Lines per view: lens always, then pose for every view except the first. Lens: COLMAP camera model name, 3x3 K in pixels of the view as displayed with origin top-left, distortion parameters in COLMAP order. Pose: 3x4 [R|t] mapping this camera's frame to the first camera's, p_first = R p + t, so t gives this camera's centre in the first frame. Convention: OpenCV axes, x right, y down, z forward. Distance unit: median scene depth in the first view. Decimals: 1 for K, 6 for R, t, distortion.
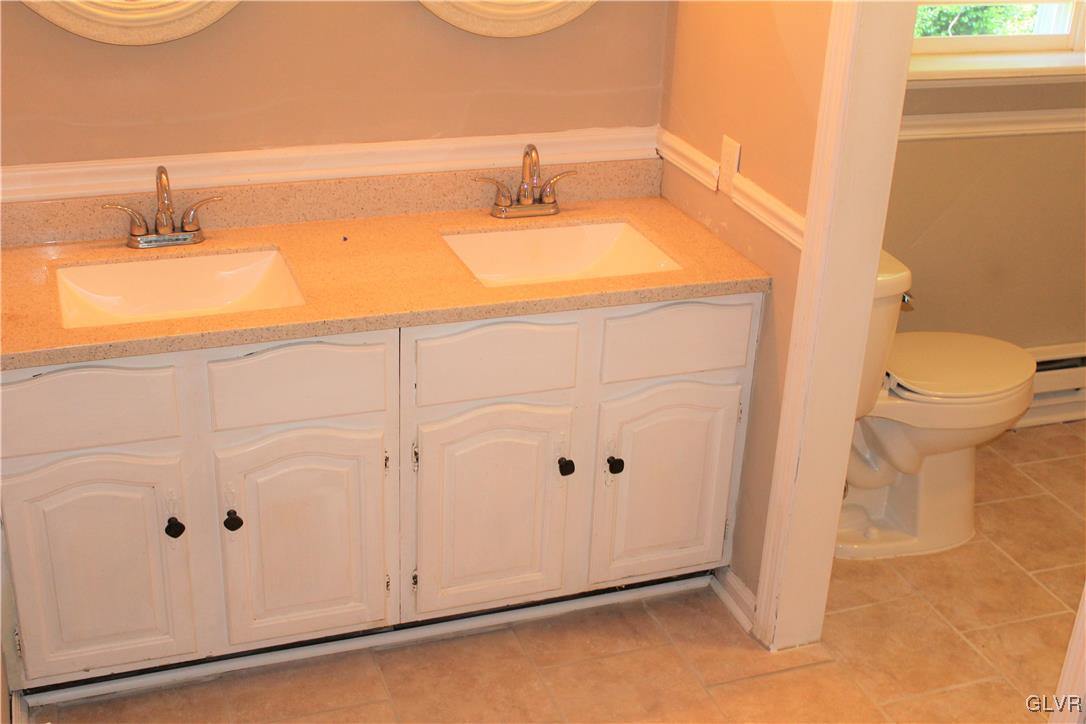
lens RADIAL K [[1388.5, 0, 543.4], [0, 1388.5, 362.1], [0, 0, 1]] dist [-0.049085, 0.000000]
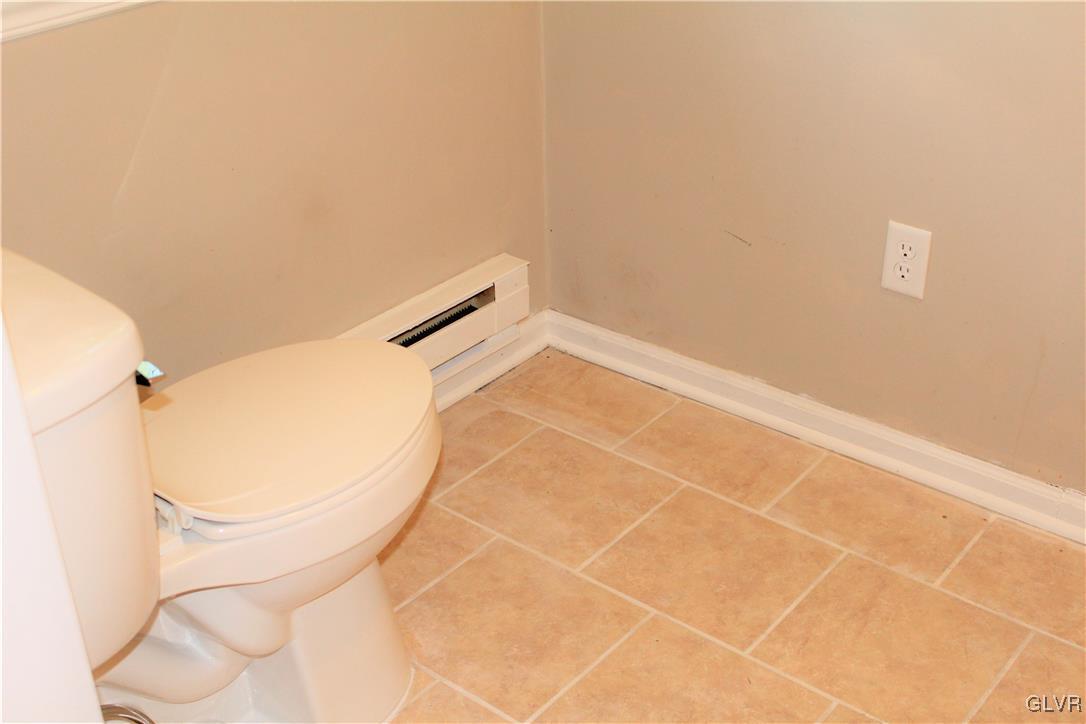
lens RADIAL K [[1388.5, 0, 543.6], [0, 1388.5, 361.7], [0, 0, 1]] dist [-0.049085, 0.000000]
pose [[0.860006, -0.301562, 0.411643, 0.187982], [0.270301, 0.953439, 0.133758, -0.071121], [-0.432813, -0.003765, 0.901476, 0.534955]]
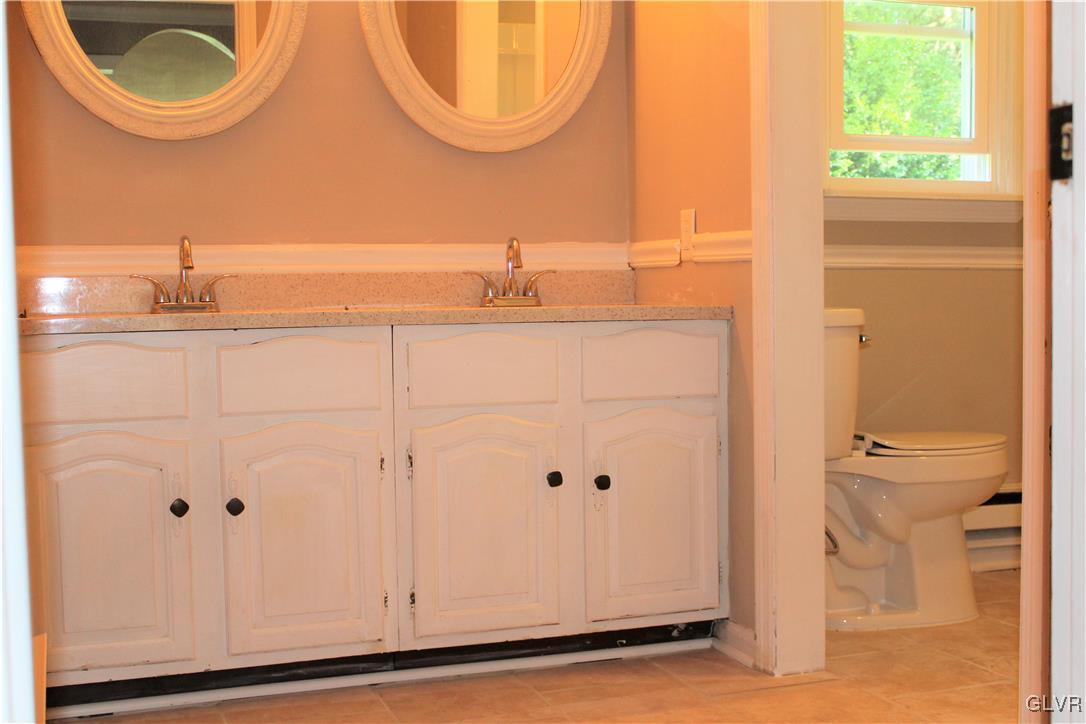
lens RADIAL K [[1388.5, 0, 542.1], [0, 1388.5, 358.2], [0, 0, 1]] dist [-0.049085, 0.000000]
pose [[0.998187, -0.058496, -0.014144, 0.025588], [0.048533, 0.921413, -0.385541, 0.370421], [0.035585, 0.384156, 0.922582, -0.002765]]
